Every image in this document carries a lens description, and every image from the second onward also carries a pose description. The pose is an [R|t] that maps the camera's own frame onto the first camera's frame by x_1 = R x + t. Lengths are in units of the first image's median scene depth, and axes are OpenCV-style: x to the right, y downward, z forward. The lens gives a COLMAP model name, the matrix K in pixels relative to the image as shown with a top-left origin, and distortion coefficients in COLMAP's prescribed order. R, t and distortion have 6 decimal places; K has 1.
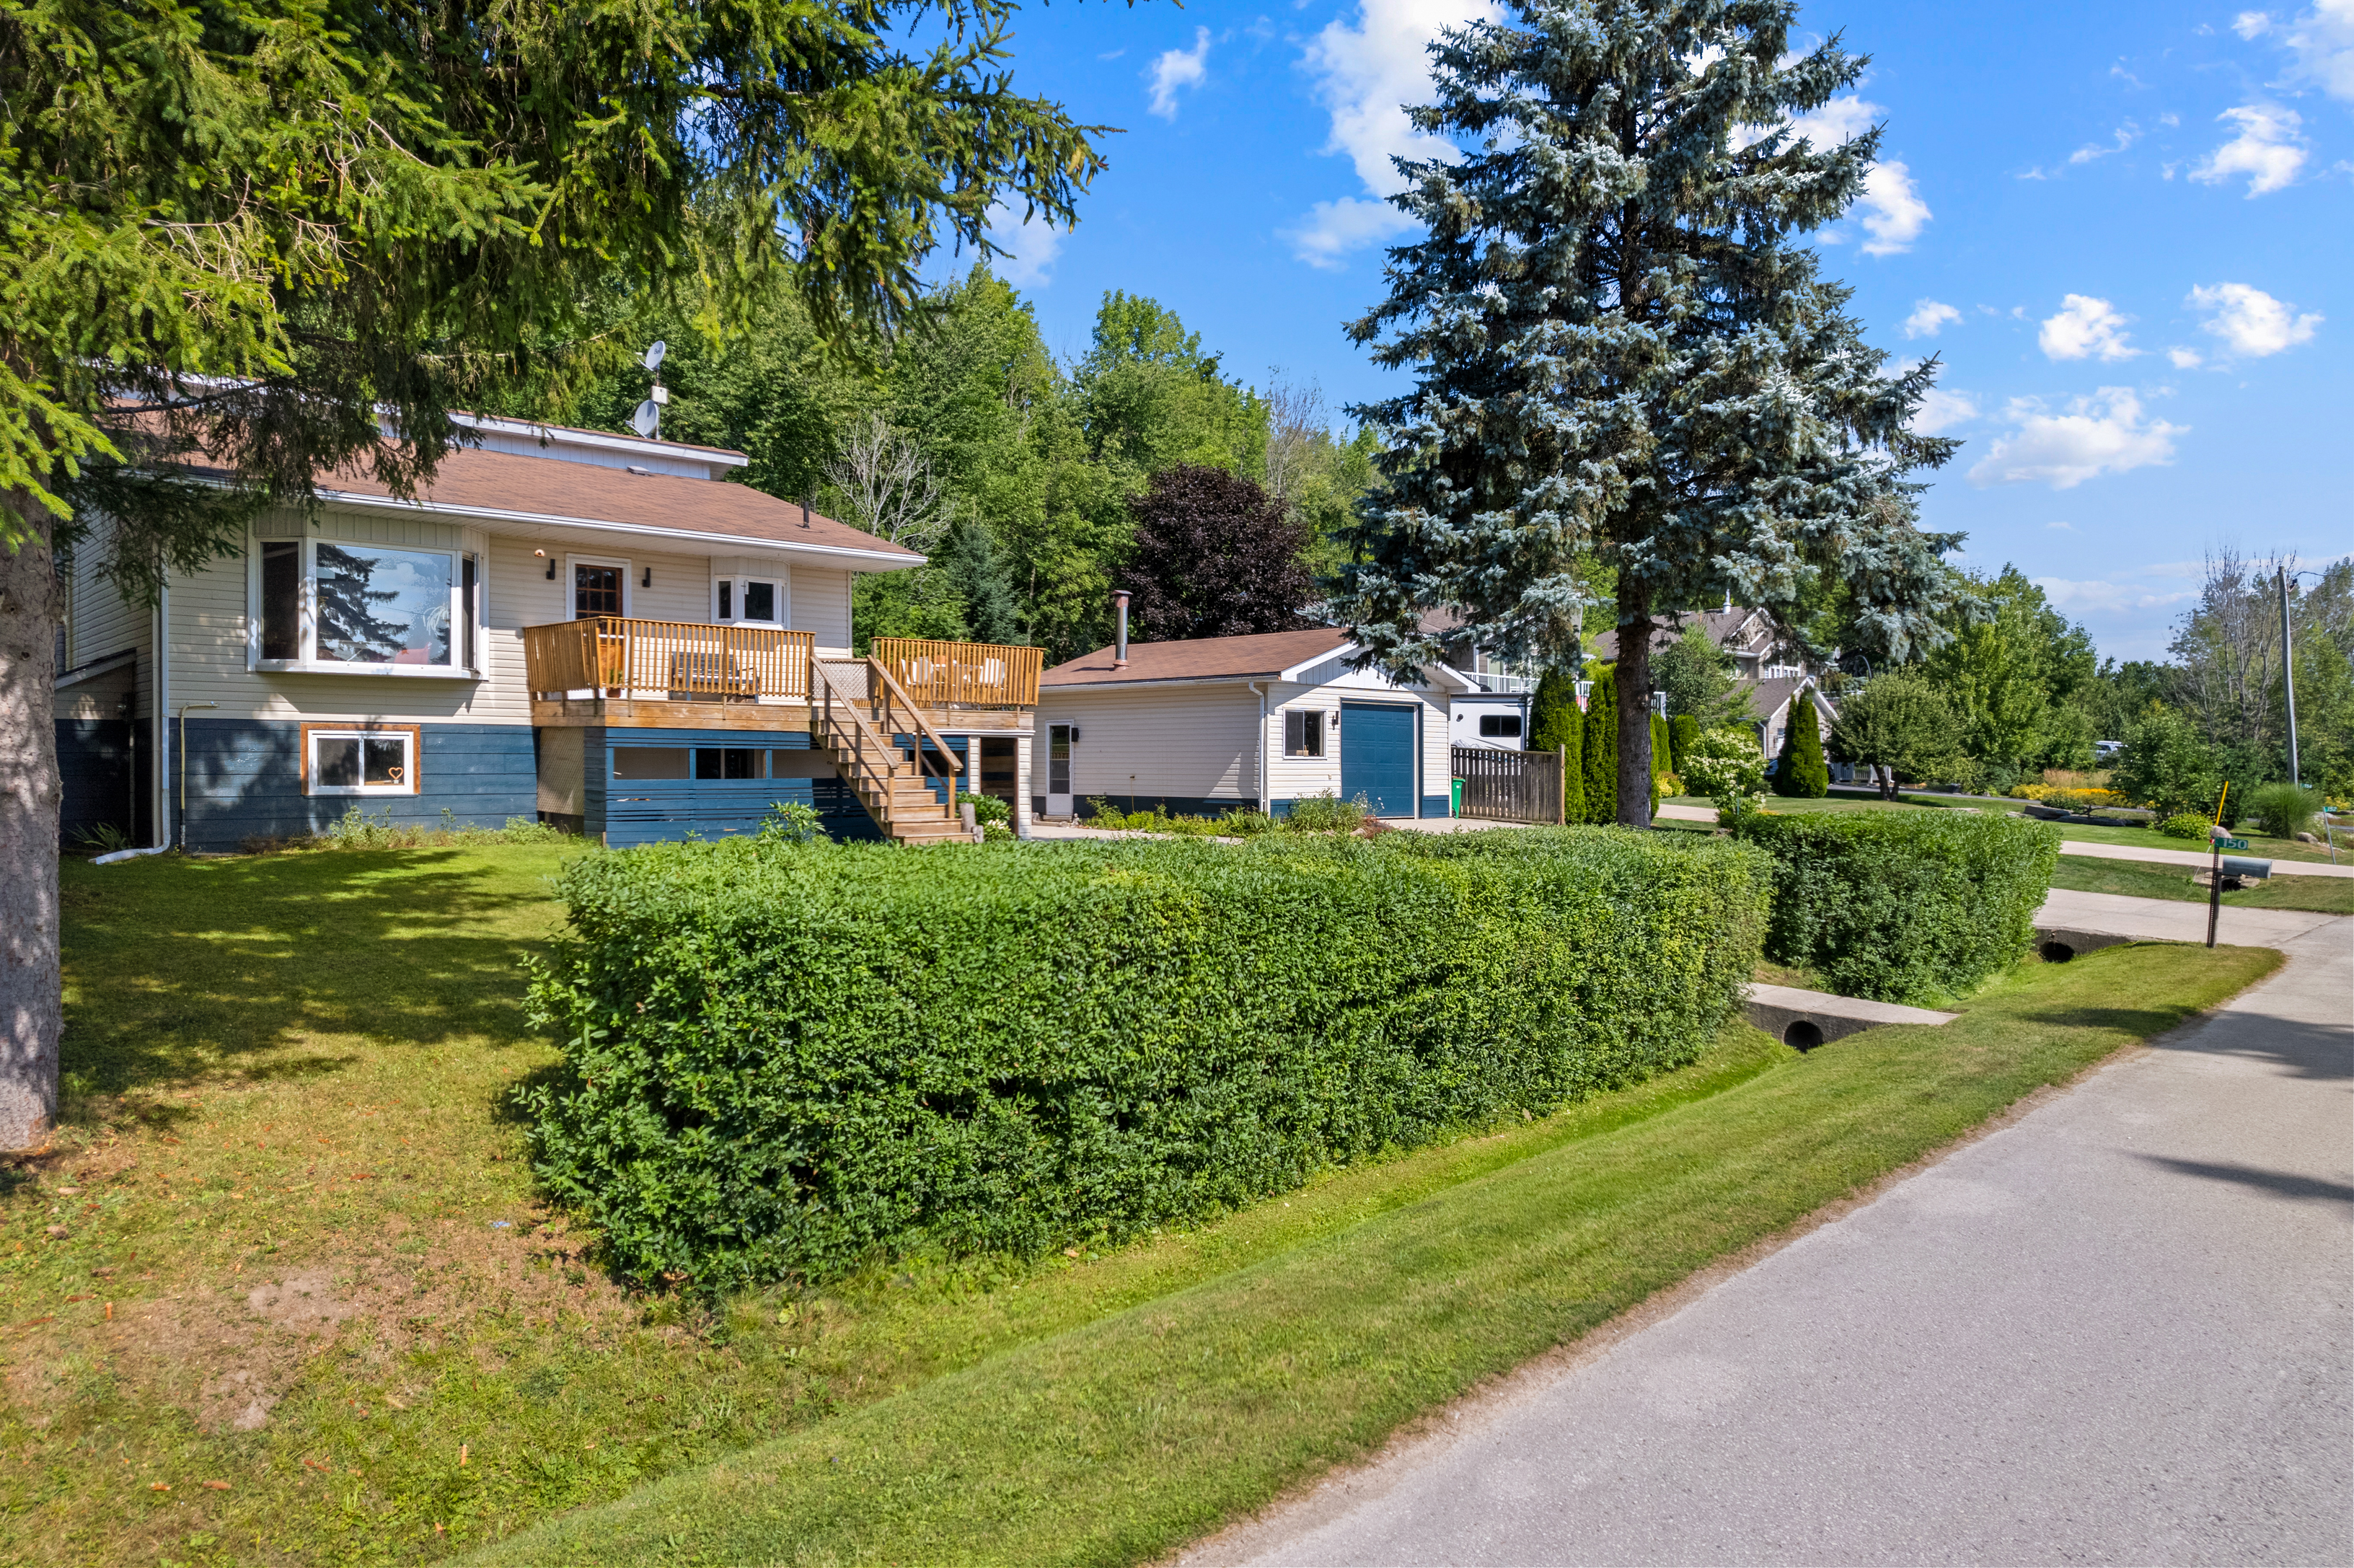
lens RADIAL K [[1449.0, 0, 1141.3], [0, 1449.0, 785.2], [0, 0, 1]] dist [-0.027505, 0.001425]
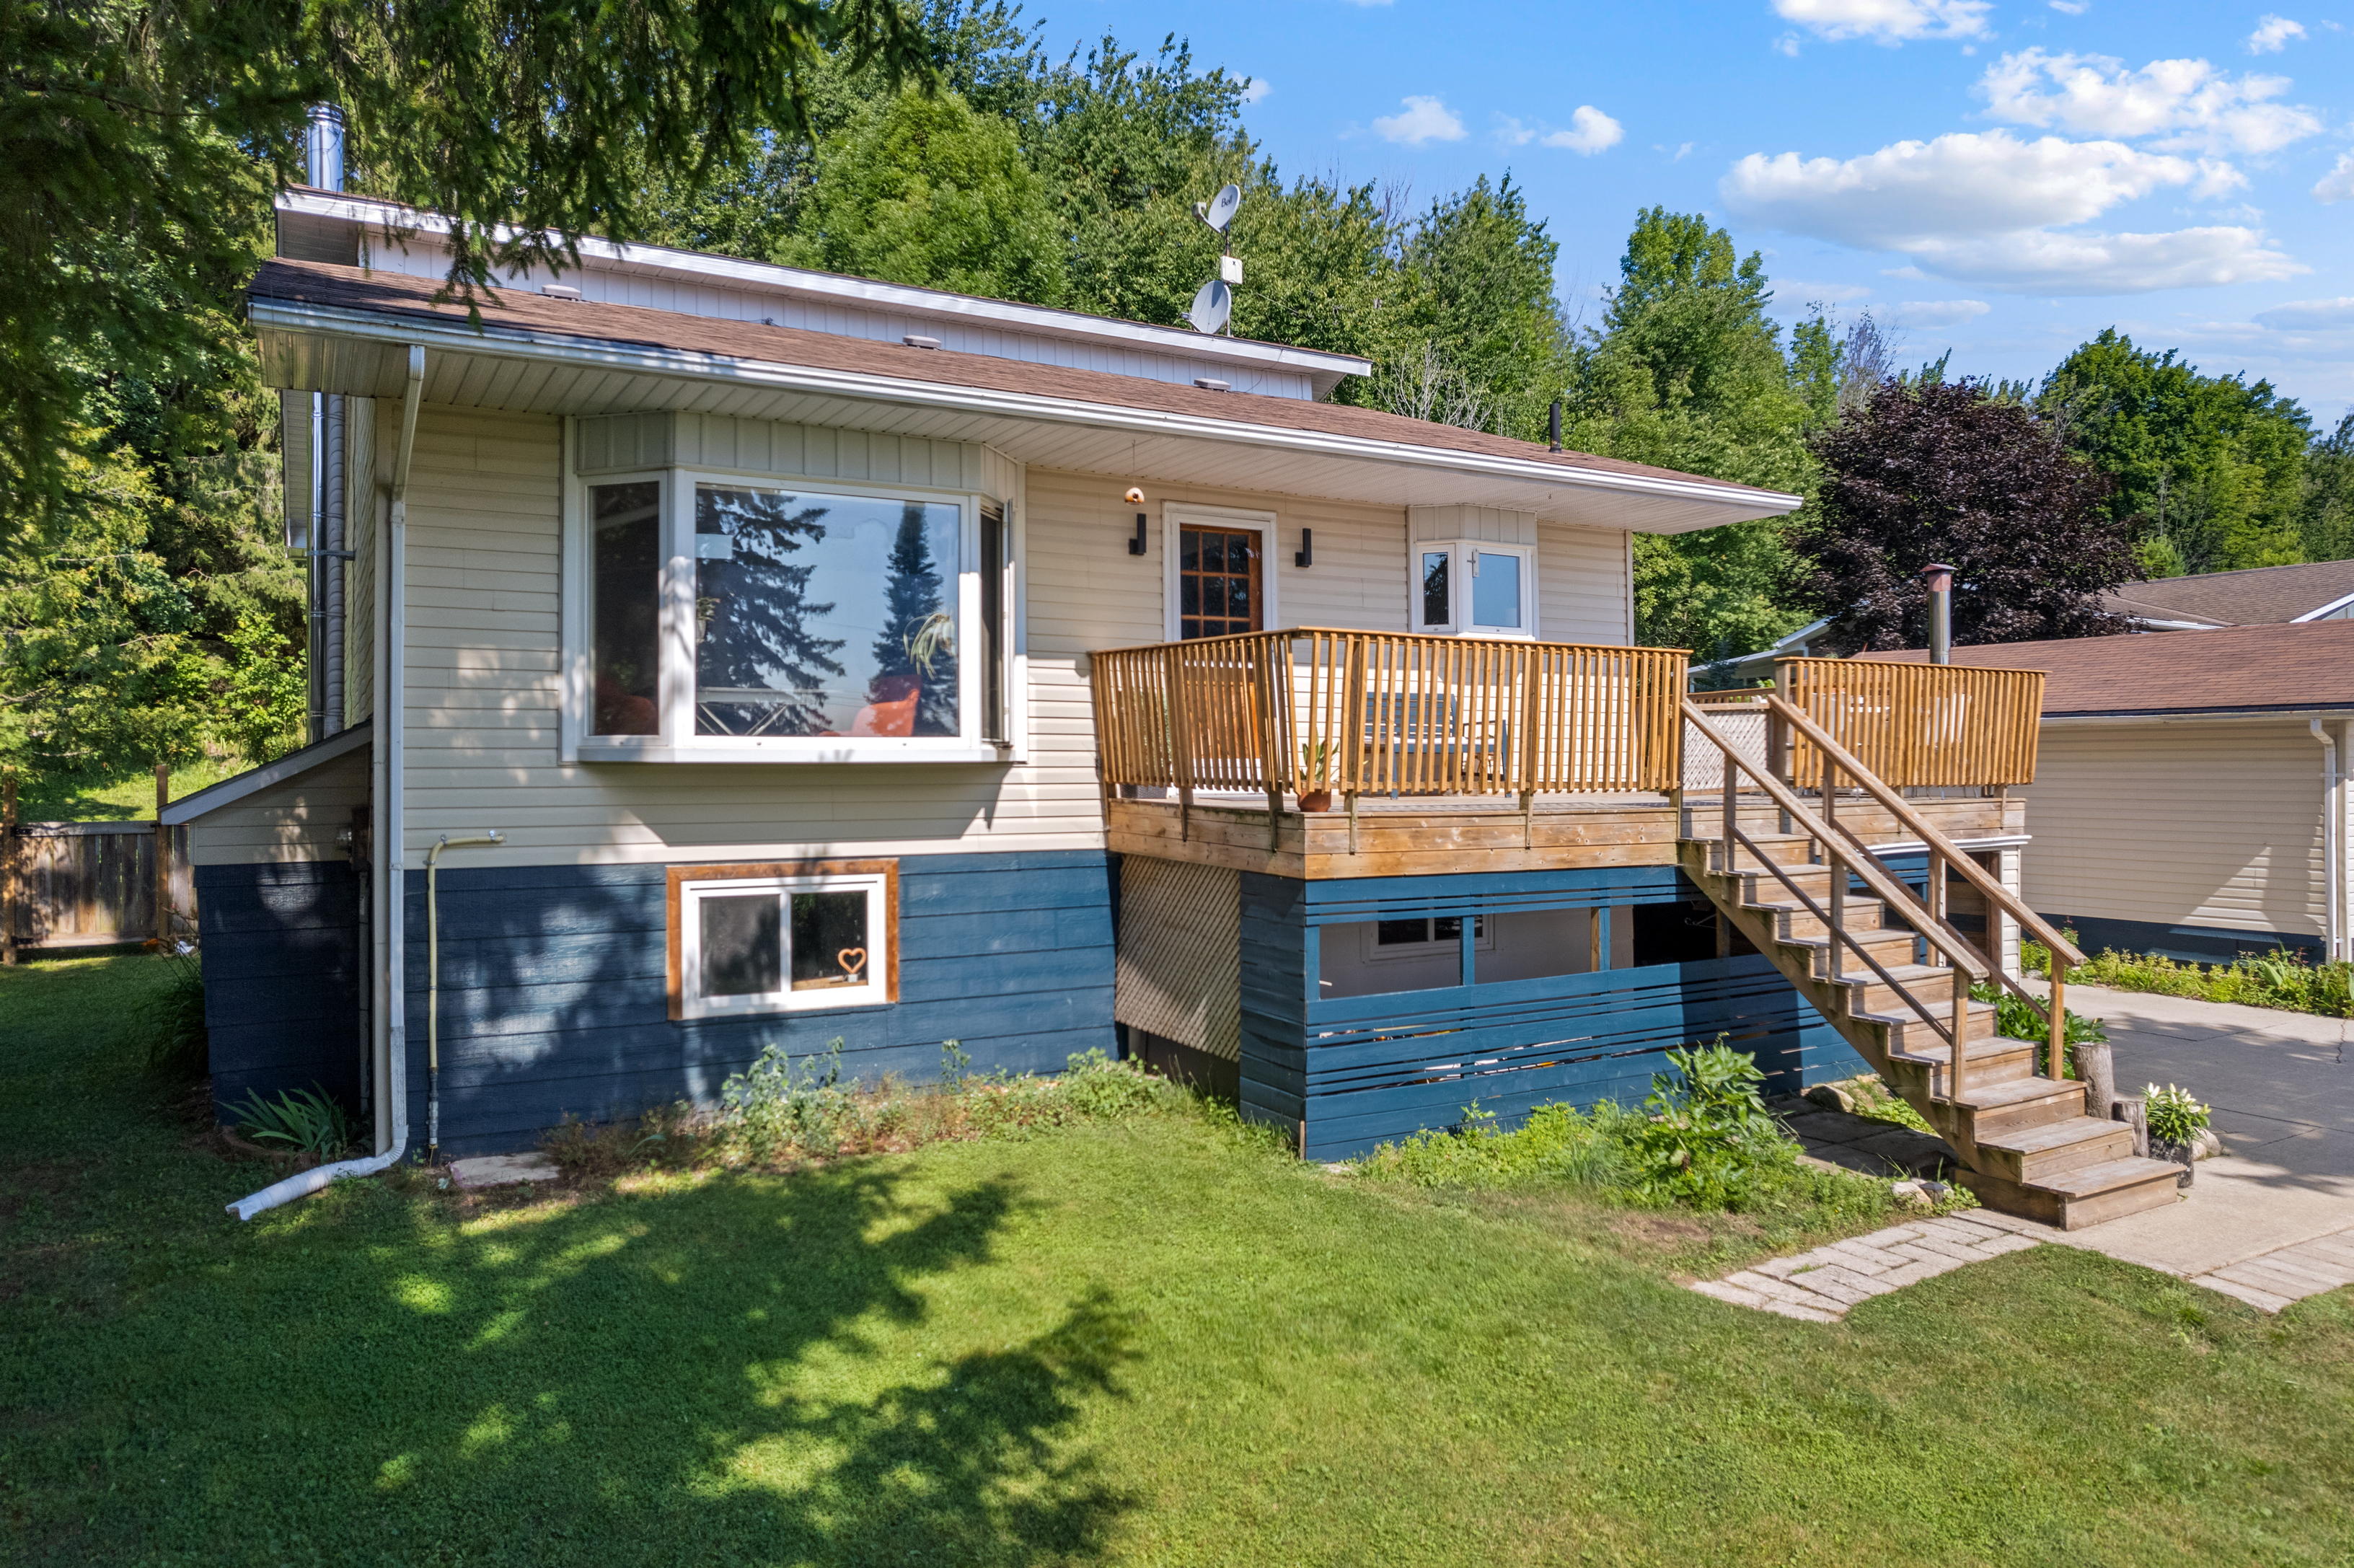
lens RADIAL K [[1489.6, 0, 1196.0], [0, 1489.6, 788.9], [0, 0, 1]] dist [-0.076441, 0.055433]
pose [[0.972763, -0.002384, -0.231788, -0.277940], [0.002176, 0.999997, -0.001151, -0.062757], [0.231790, 0.000615, 0.972766, 0.518677]]
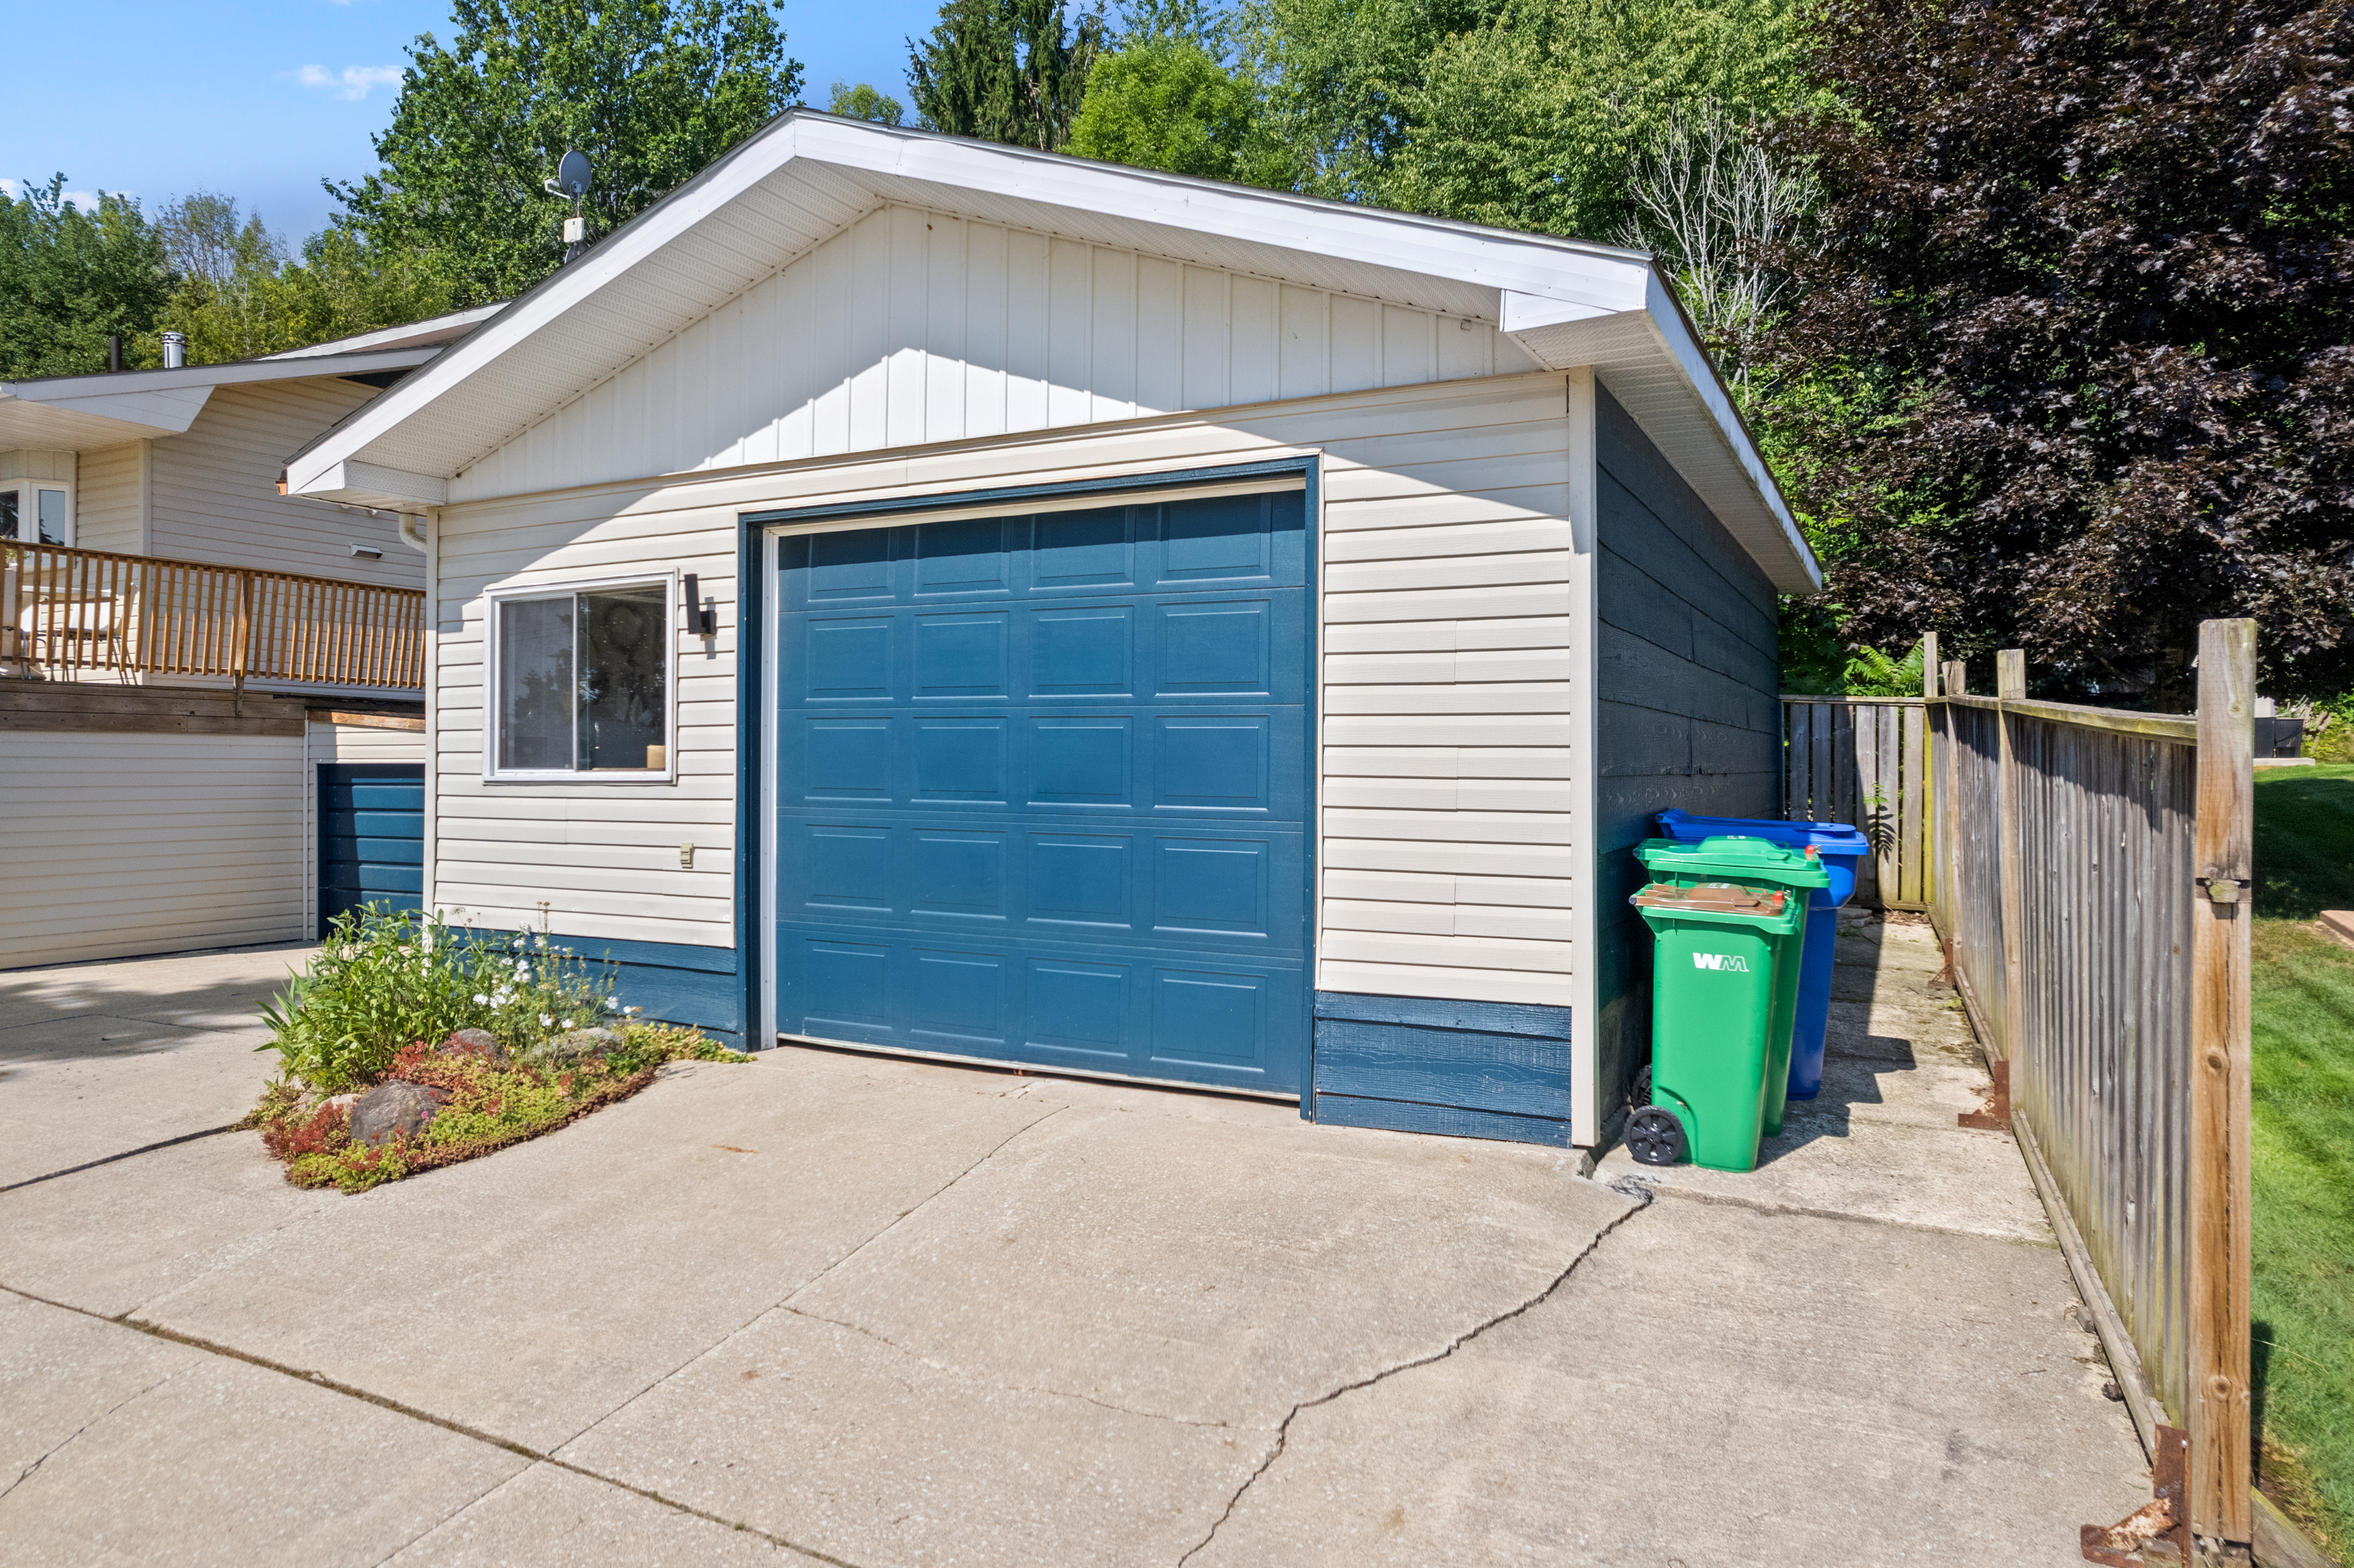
lens RADIAL K [[1492.5, 0, 1174.4], [0, 1492.5, 785.7], [0, 0, 1]] dist [-0.069113, 0.065110]
pose [[0.338670, 0.012283, -0.940825, 0.552885], [-0.009217, 0.999910, 0.009737, -0.028545], [0.940860, 0.005374, 0.338752, 1.410074]]
